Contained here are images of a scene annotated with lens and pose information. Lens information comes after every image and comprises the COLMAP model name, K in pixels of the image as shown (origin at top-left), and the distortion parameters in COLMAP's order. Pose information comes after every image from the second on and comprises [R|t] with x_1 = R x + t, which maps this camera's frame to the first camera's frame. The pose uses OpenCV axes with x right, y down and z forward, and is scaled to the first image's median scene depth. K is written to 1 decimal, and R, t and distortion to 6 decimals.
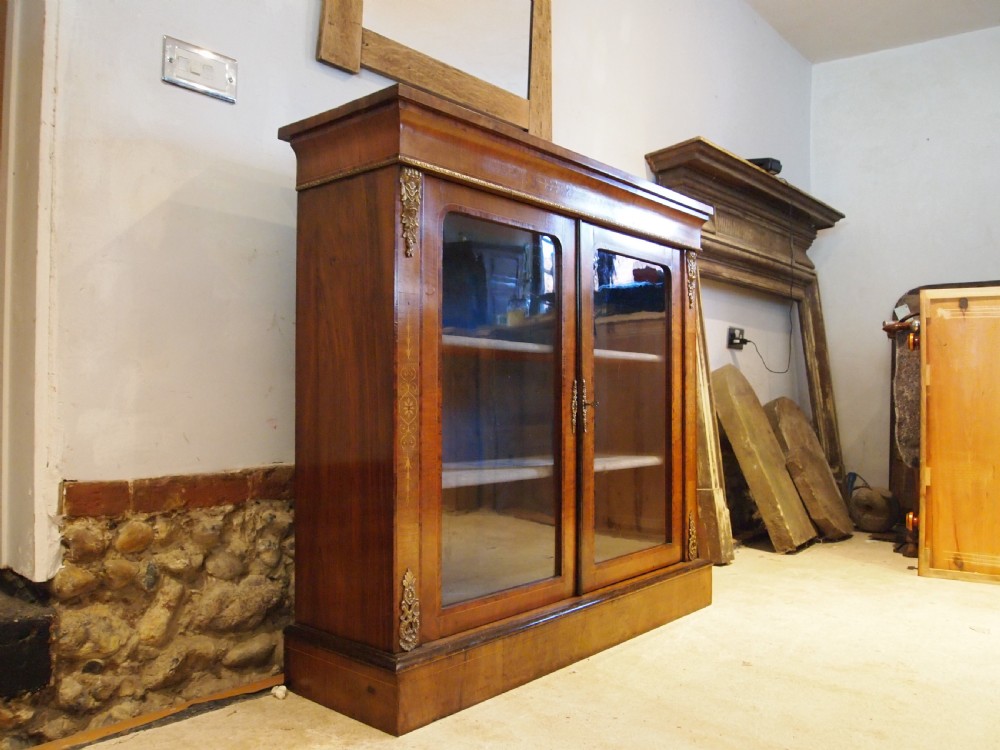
lens RADIAL K [[800.6, 0, 503.5], [0, 800.6, 375.3], [0, 0, 1]] dist [-0.048669, 0.001122]
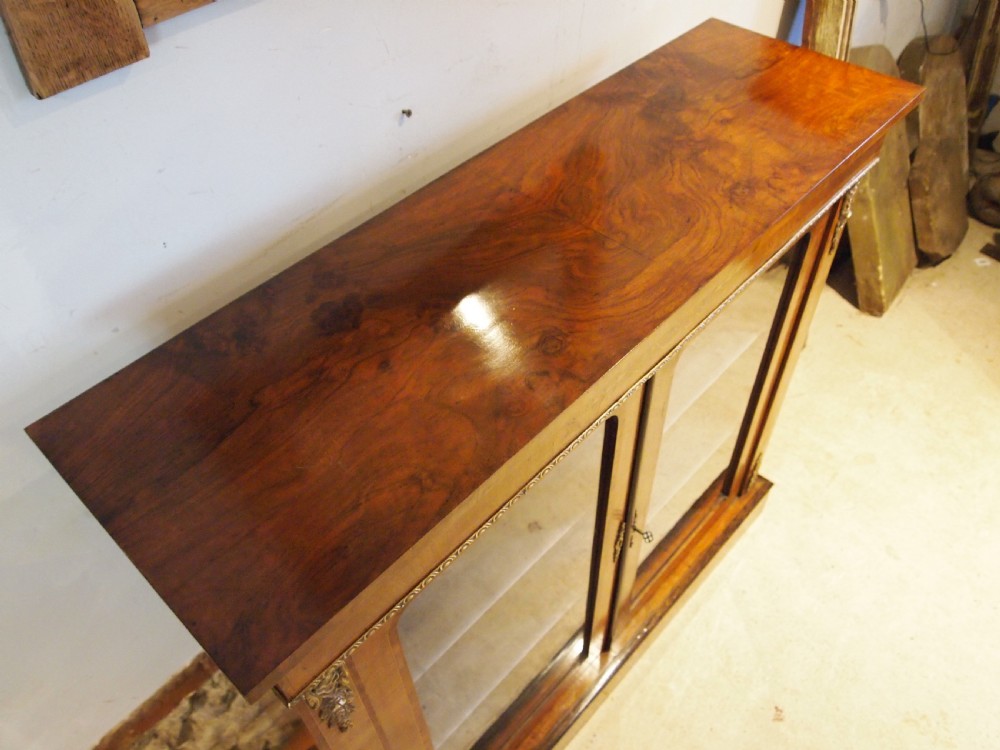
lens RADIAL K [[798.9, 0, 503.4], [0, 798.9, 374.3], [0, 0, 1]] dist [-0.050782, 0.002898]
pose [[0.998976, 0.005096, -0.044965, 0.018023], [0.030695, 0.653801, 0.756044, -0.677960], [0.033251, -0.756649, 0.652975, 0.734435]]
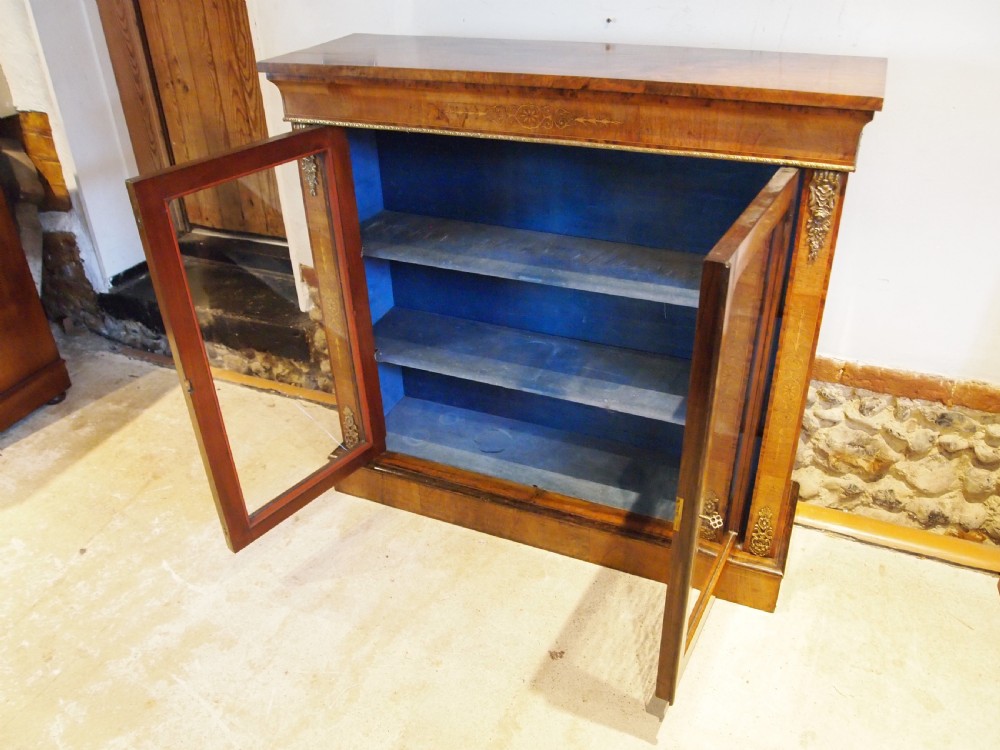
lens RADIAL K [[800.6, 0, 503.5], [0, 800.6, 375.3], [0, 0, 1]] dist [-0.048669, 0.001122]
pose [[0.297590, 0.482586, -0.823742, 1.003913], [0.055440, 0.852643, 0.519545, -0.479701], [0.953083, -0.200280, 0.226983, 0.845242]]
